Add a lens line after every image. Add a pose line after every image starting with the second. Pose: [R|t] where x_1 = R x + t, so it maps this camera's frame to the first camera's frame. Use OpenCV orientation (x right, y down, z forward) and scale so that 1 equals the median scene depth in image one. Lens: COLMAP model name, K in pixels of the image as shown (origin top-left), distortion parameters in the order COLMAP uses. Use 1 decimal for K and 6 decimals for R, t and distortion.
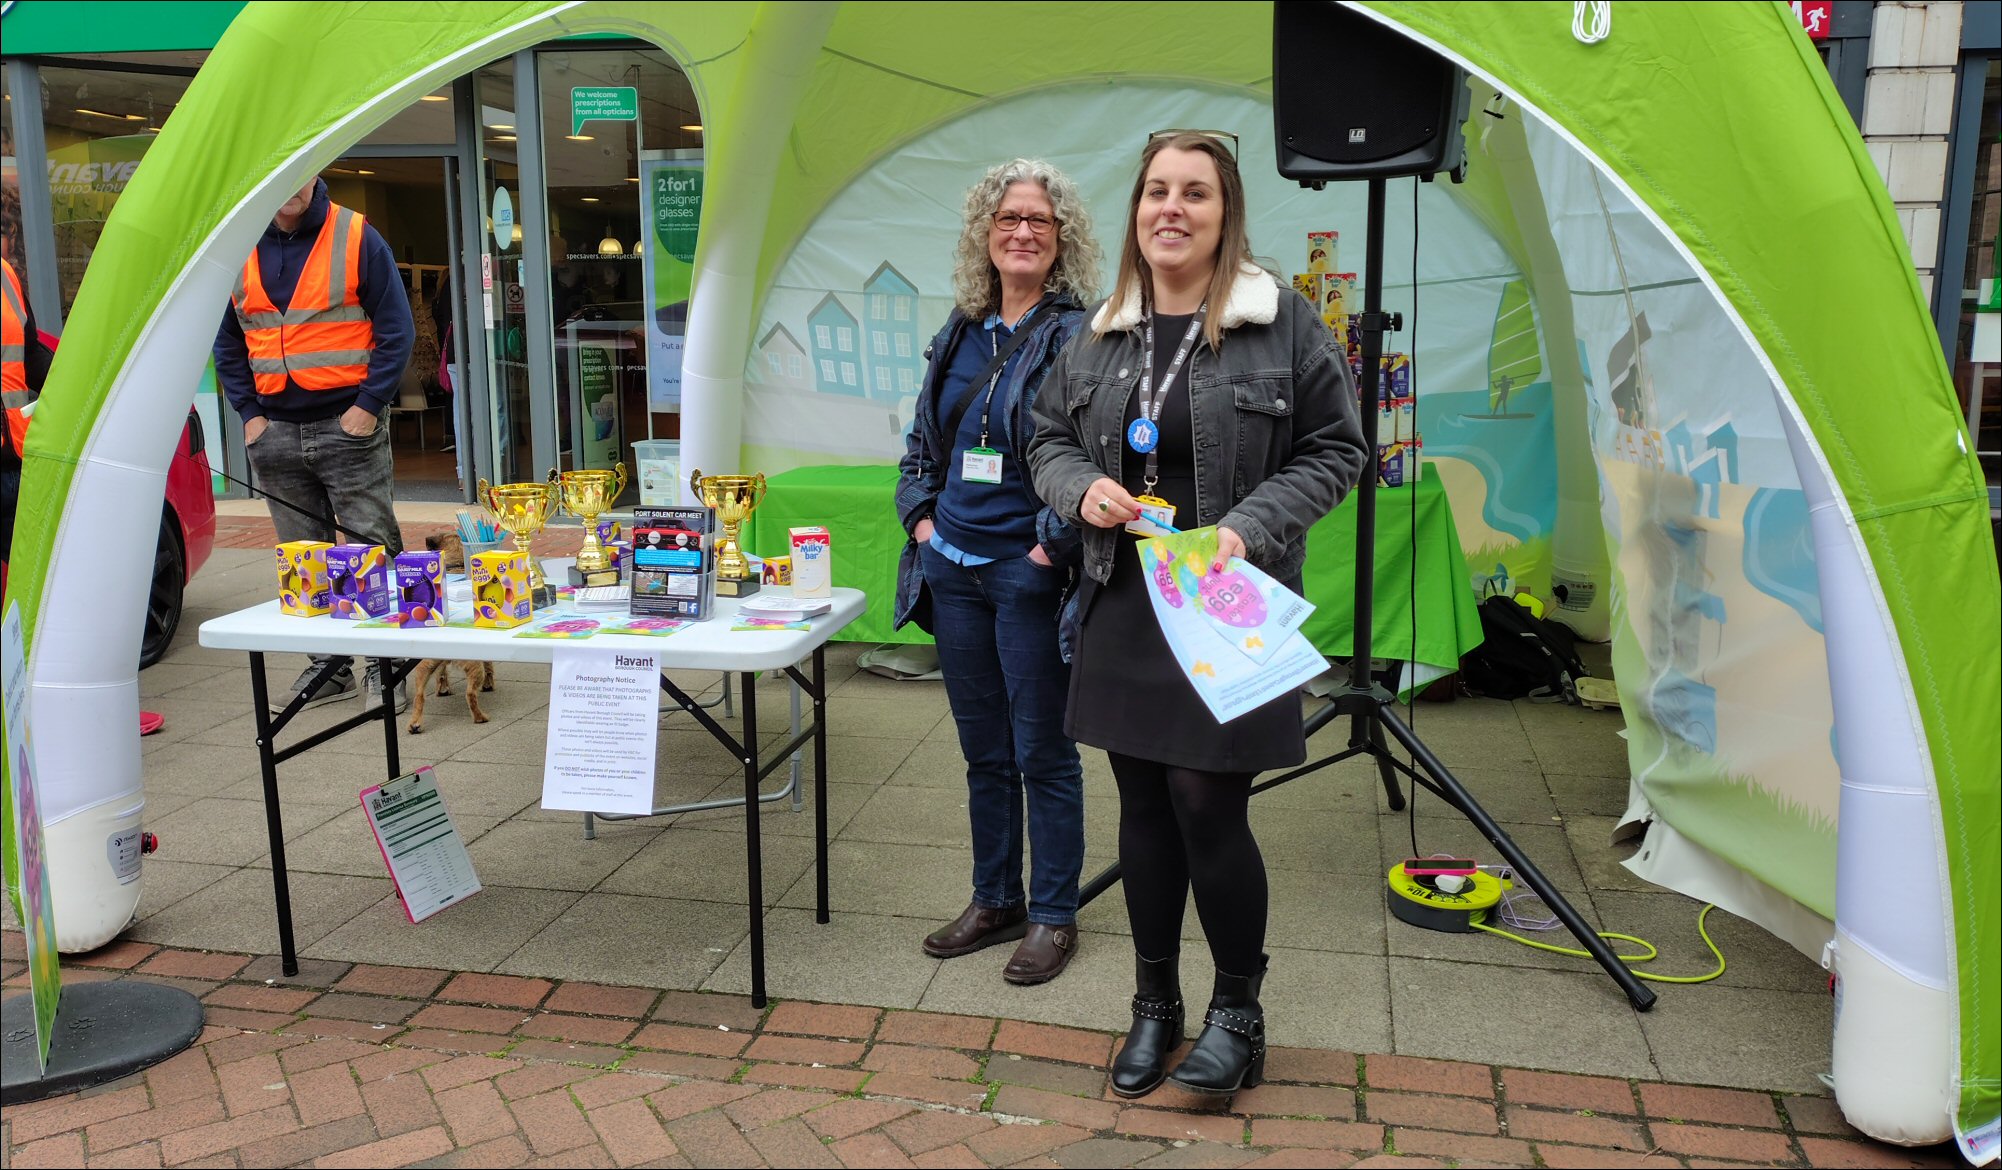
lens RADIAL K [[1633.9, 0, 1001.0], [0, 1633.9, 585.0], [0, 0, 1]] dist [0.091413, -0.148381]
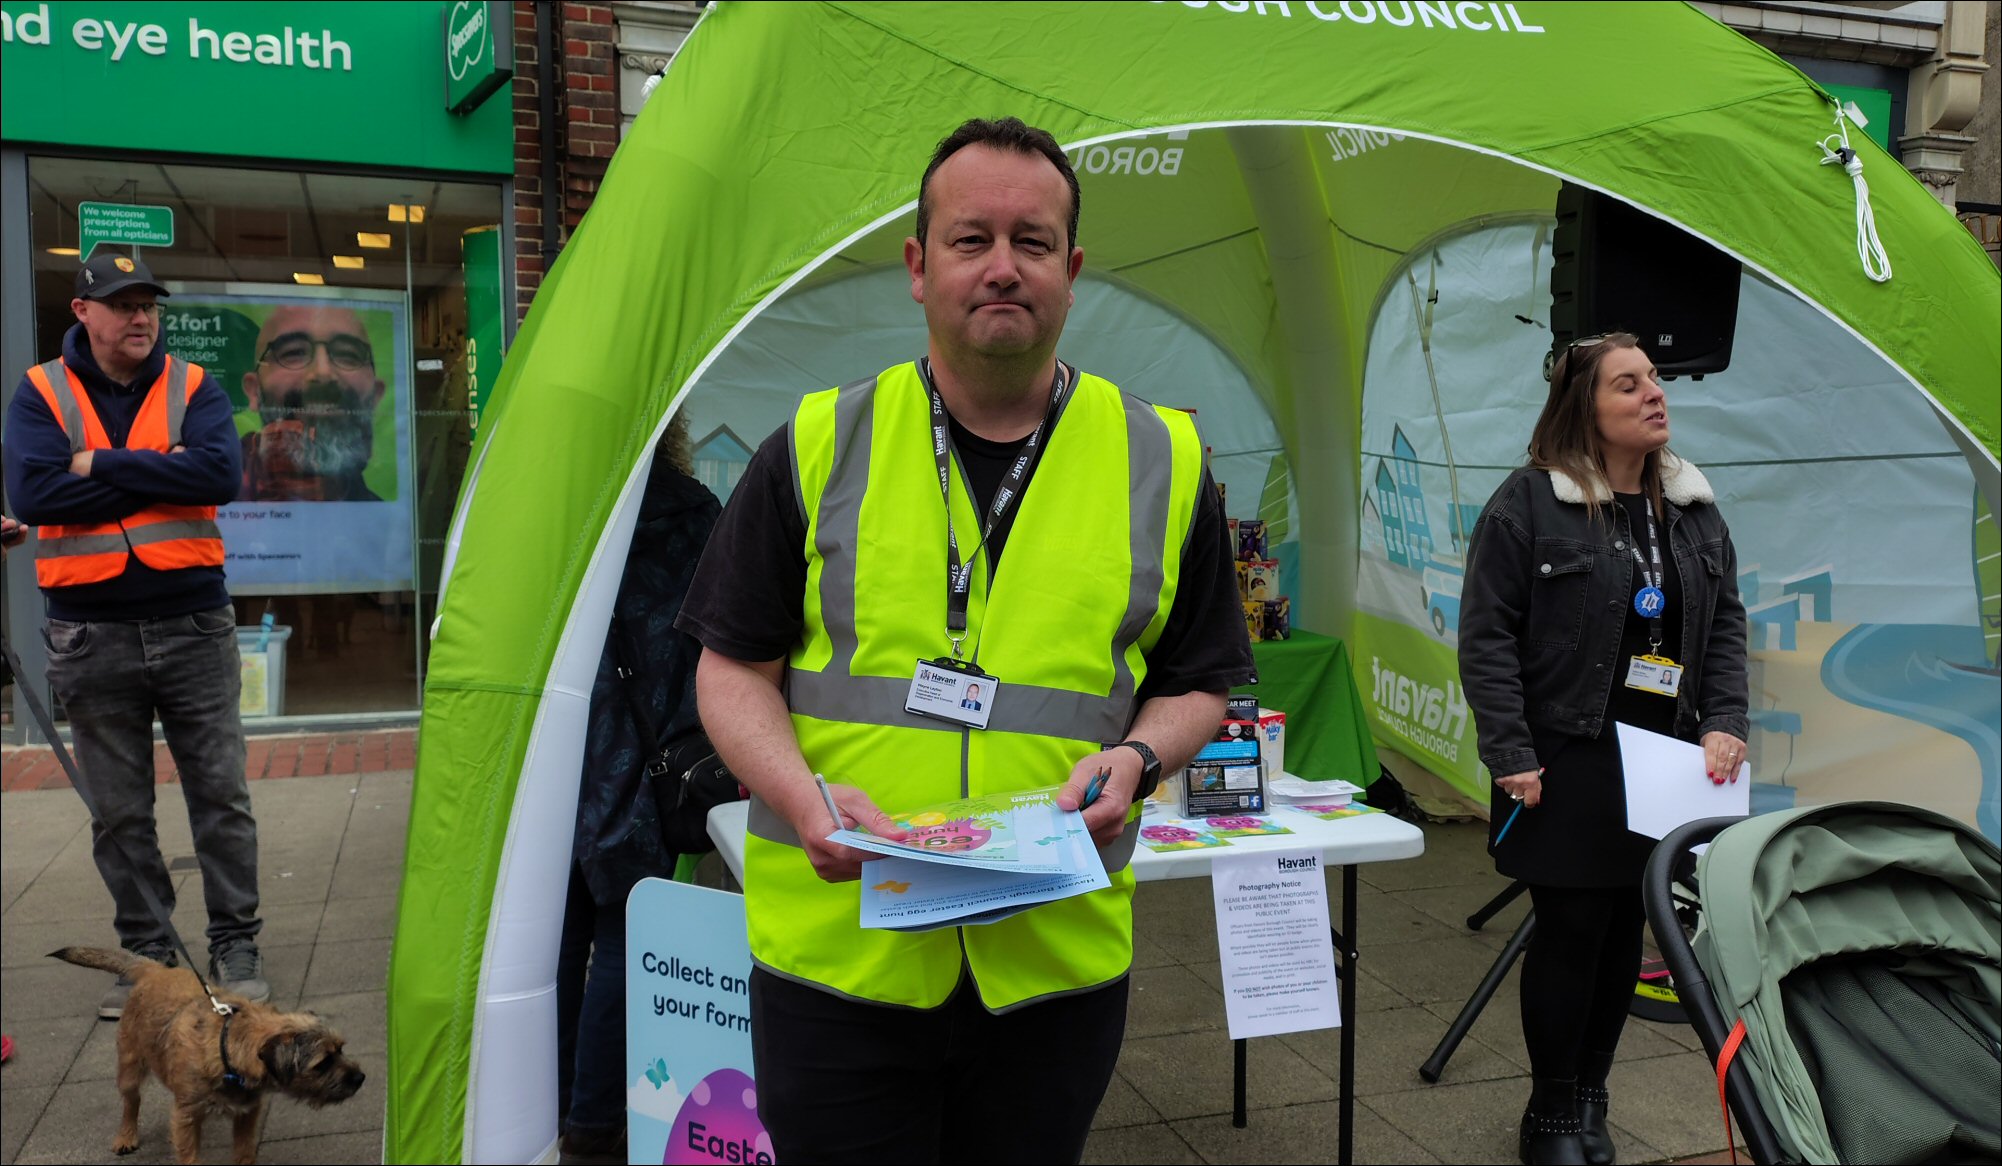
lens RADIAL K [[1633.9, 0, 1001.0], [0, 1633.9, 583.0], [0, 0, 1]] dist [0.091413, -0.148381]
pose [[0.859311, -0.034004, 0.510321, -0.792282], [0.081113, 0.994220, -0.070336, -0.056589], [-0.504980, 0.101834, 0.857103, 0.247874]]
